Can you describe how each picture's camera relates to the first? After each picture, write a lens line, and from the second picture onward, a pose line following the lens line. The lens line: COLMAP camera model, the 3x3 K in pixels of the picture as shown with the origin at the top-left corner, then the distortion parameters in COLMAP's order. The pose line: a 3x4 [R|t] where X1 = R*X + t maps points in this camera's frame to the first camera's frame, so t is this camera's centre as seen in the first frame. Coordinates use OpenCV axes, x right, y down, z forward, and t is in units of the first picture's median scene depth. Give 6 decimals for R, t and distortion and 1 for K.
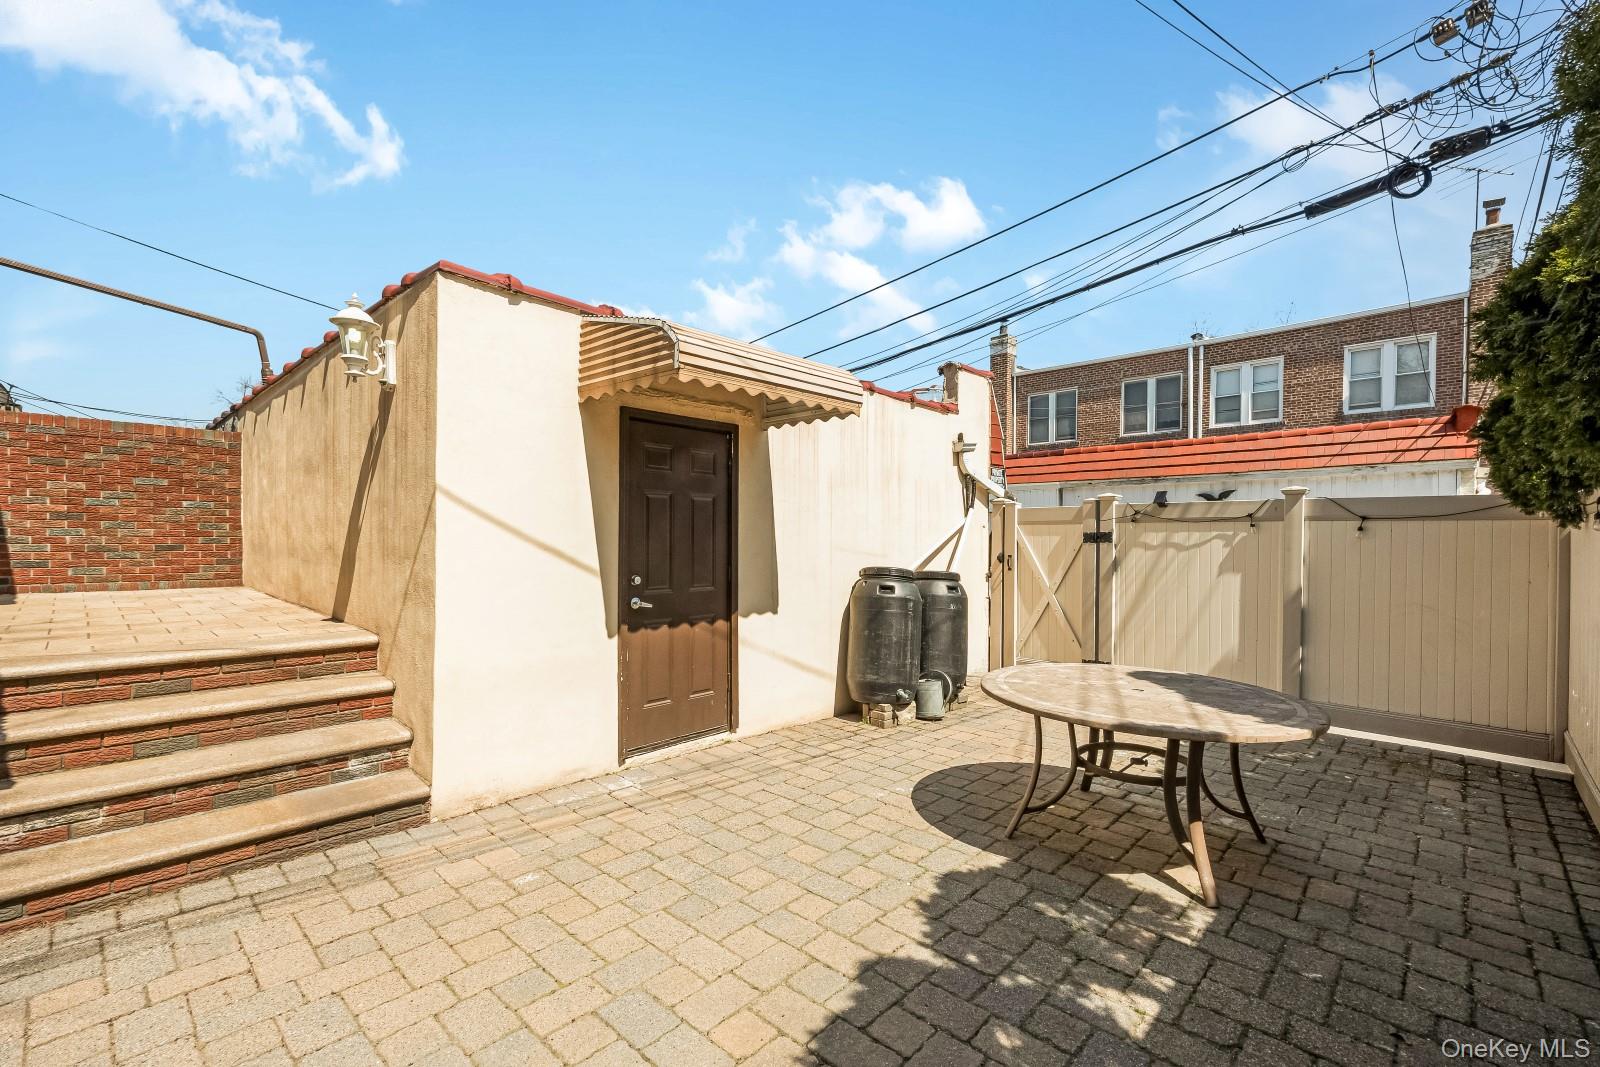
lens RADIAL K [[685.4, 0, 812.1], [0, 685.4, 545.3], [0, 0, 1]] dist [0.010266, -0.000146]
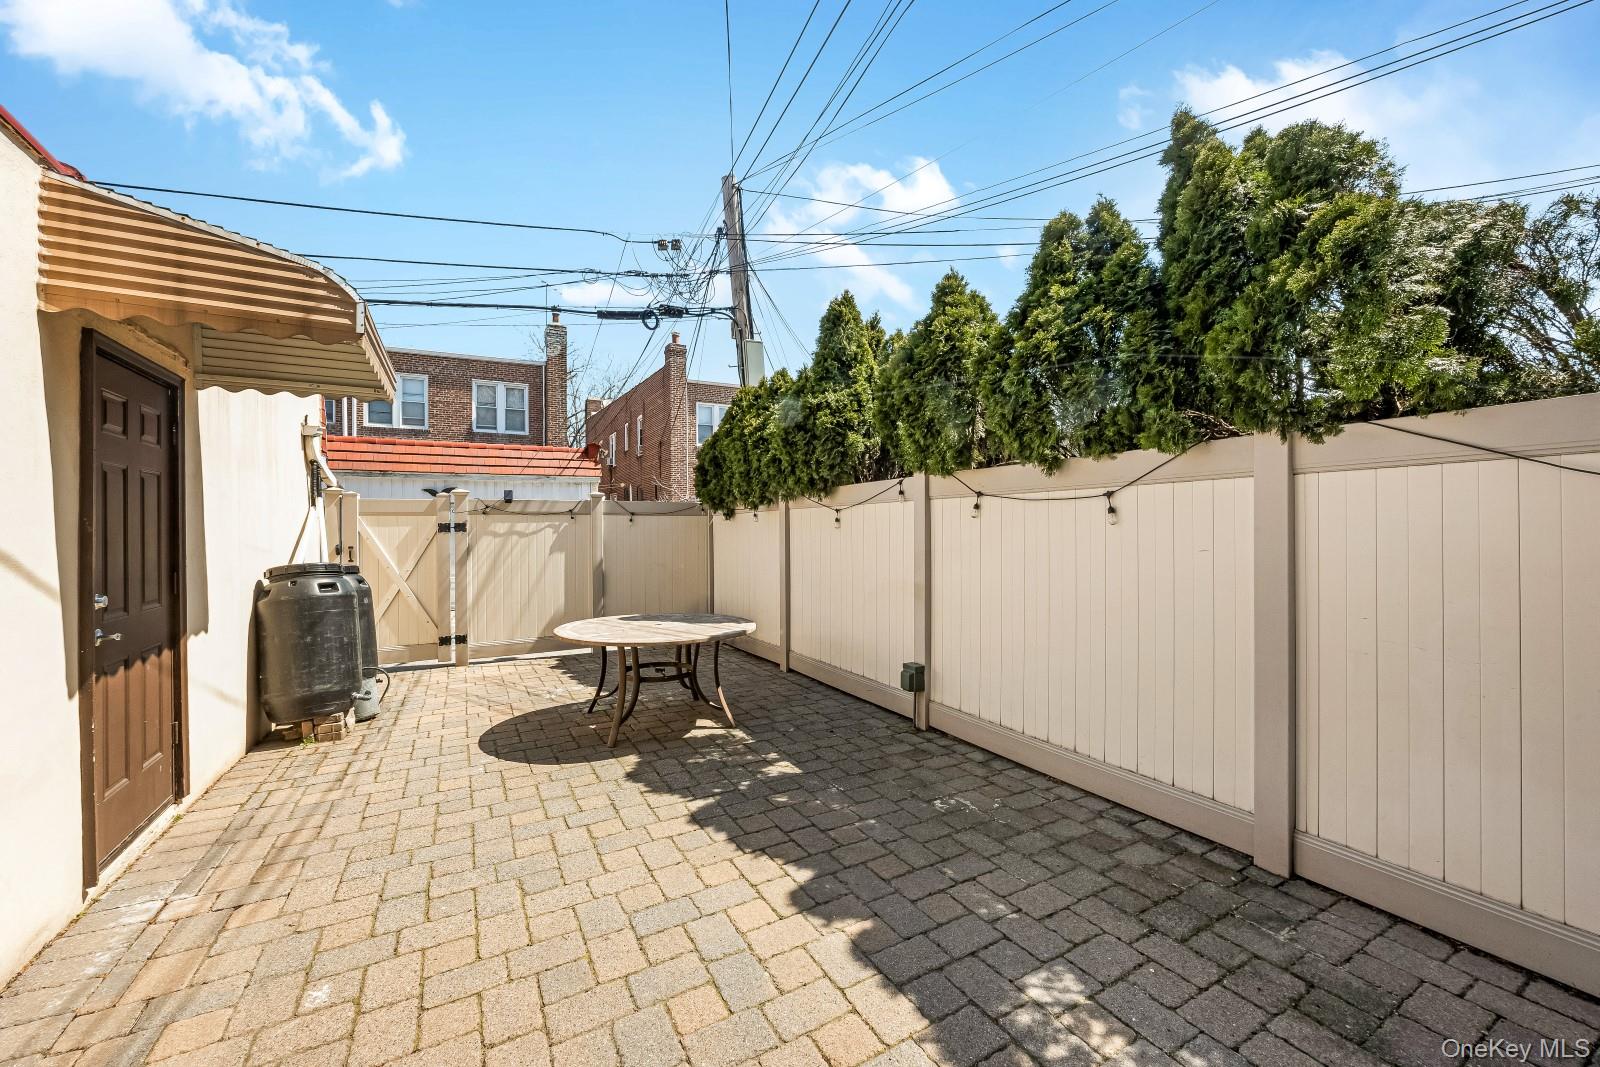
lens RADIAL K [[617.3, 0, 799.7], [0, 617.3, 525.0], [0, 0, 1]] dist [0.000909, -0.000064]
pose [[0.317513, -0.006883, 0.948229, -0.547416], [0.018834, 0.999822, 0.000951, -0.008236], [-0.948067, 0.017557, 0.317586, 0.179628]]
